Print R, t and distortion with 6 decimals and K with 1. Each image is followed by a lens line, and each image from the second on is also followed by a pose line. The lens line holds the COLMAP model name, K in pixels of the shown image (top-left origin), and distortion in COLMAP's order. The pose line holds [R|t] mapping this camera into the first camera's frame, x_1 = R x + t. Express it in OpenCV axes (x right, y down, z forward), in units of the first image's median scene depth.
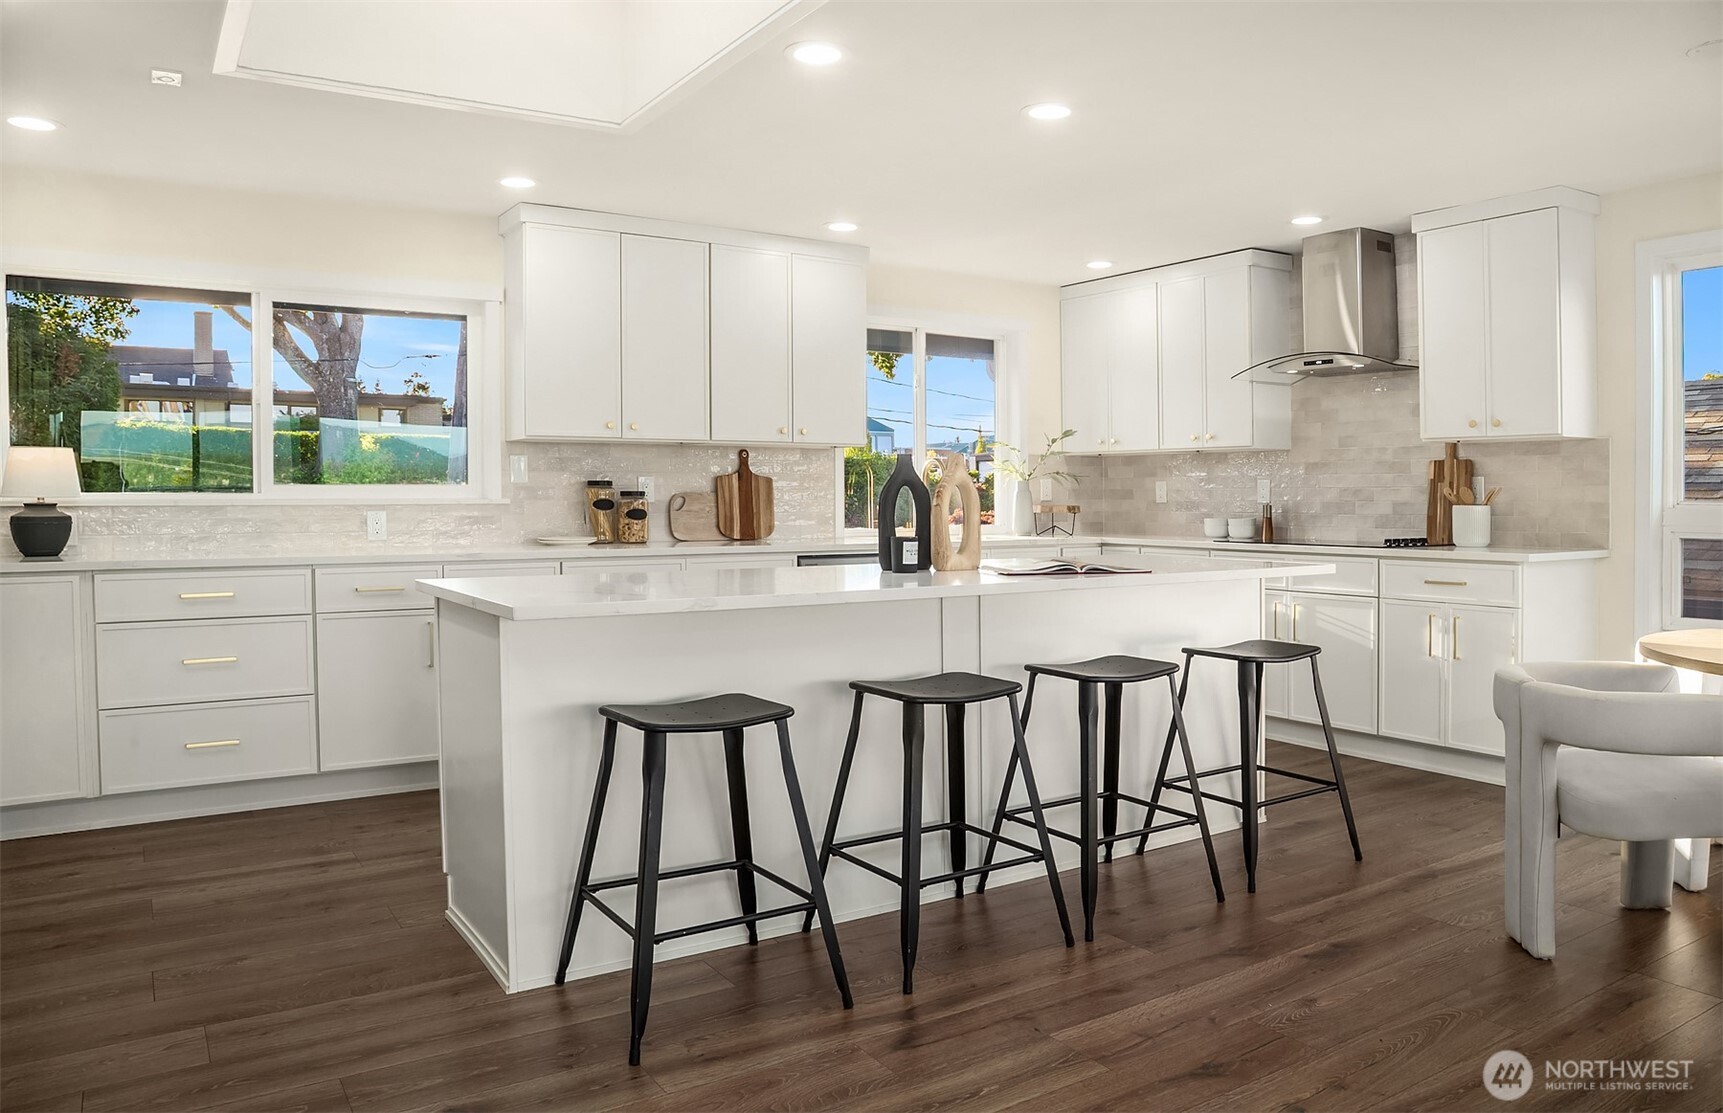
lens RADIAL K [[1228.6, 0, 918.8], [0, 1228.6, 443.6], [0, 0, 1]] dist [-0.000319, -0.000531]
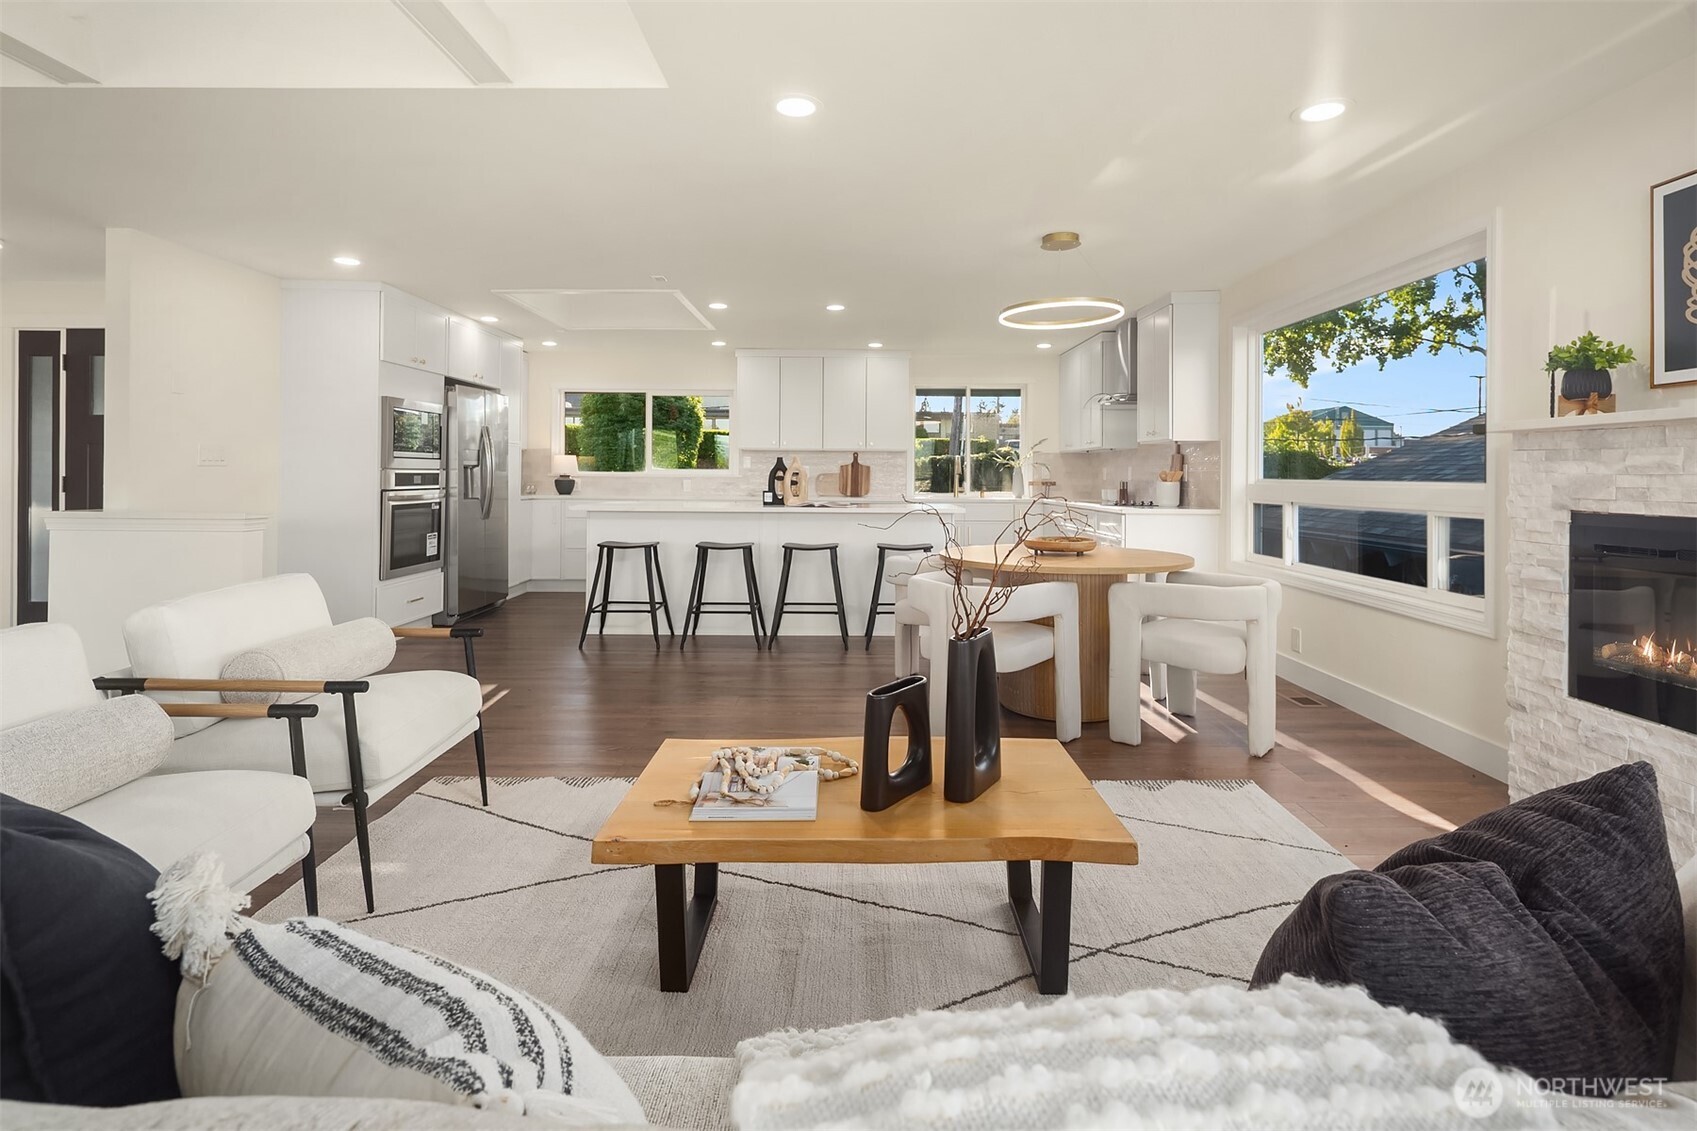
lens RADIAL K [[841.0, 0, 850.1], [0, 841.0, 472.6], [0, 0, 1]] dist [0.015410, 0.000109]
pose [[0.812099, 0.002972, -0.583512, 0.702031], [0.018628, 0.999345, 0.031016, -0.005861], [0.583222, -0.036058, 0.811512, -0.163884]]
